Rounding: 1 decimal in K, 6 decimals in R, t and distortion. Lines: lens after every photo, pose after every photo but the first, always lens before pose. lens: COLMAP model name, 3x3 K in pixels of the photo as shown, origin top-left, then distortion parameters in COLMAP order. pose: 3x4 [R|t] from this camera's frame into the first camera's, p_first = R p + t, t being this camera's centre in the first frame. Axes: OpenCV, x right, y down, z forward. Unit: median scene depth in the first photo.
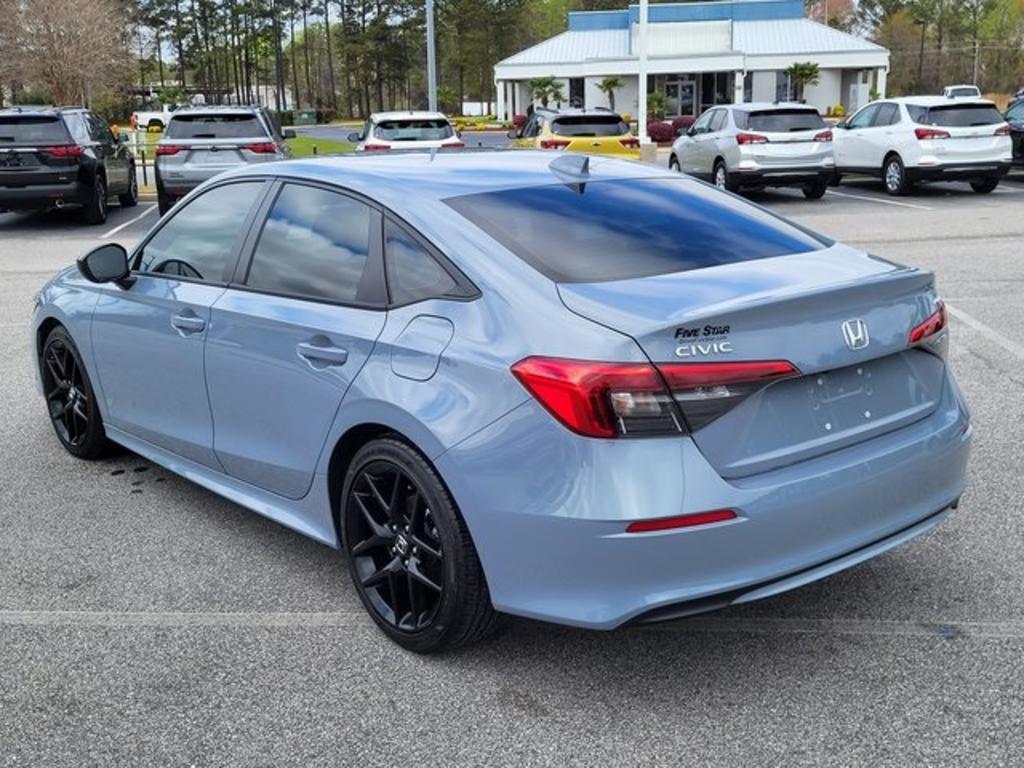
lens RADIAL K [[1154.0, 0, 516.2], [0, 1154.0, 385.4], [0, 0, 1]] dist [0.024588, 0.021842]
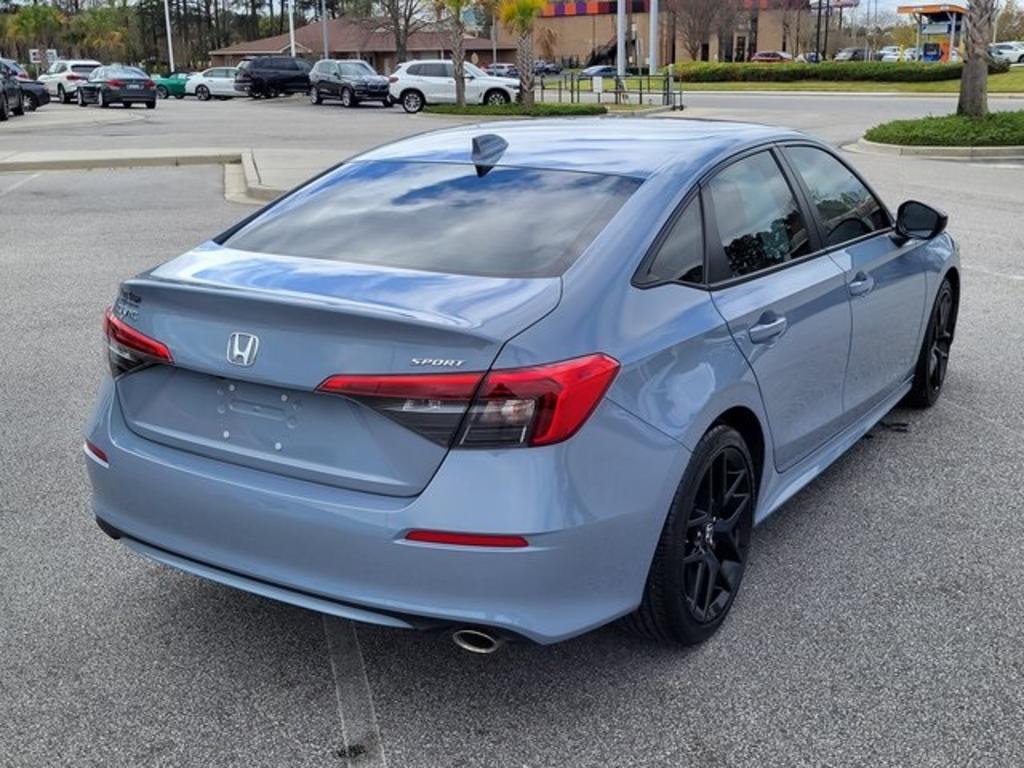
lens RADIAL K [[1154.0, 0, 516.2], [0, 1154.0, 385.4], [0, 0, 1]] dist [0.024588, 0.021842]
pose [[0.317447, 0.277977, -0.906618, 0.212032], [-0.218754, 0.951750, 0.215219, -0.046186], [0.922699, 0.130006, 0.362938, 0.152619]]
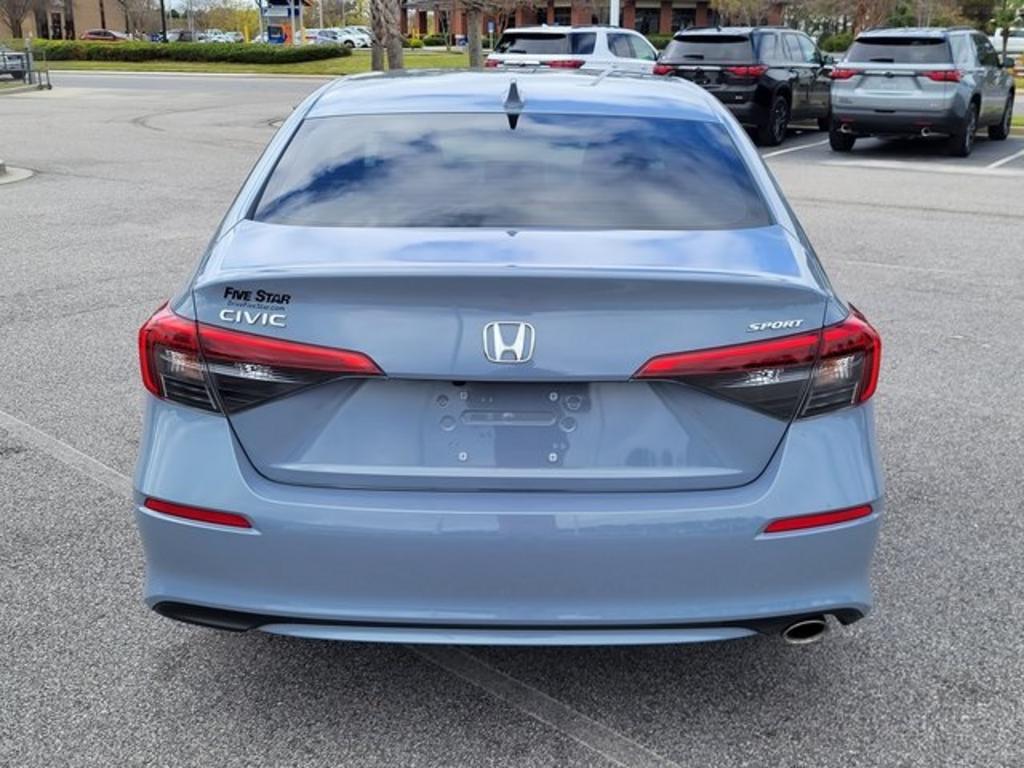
lens RADIAL K [[1154.0, 0, 516.2], [0, 1154.0, 385.4], [0, 0, 1]] dist [0.024588, 0.021842]
pose [[0.770001, 0.210640, -0.602271, 0.129369], [-0.173721, 0.977485, 0.119766, -0.018350], [0.613938, 0.012407, 0.789257, 0.075723]]
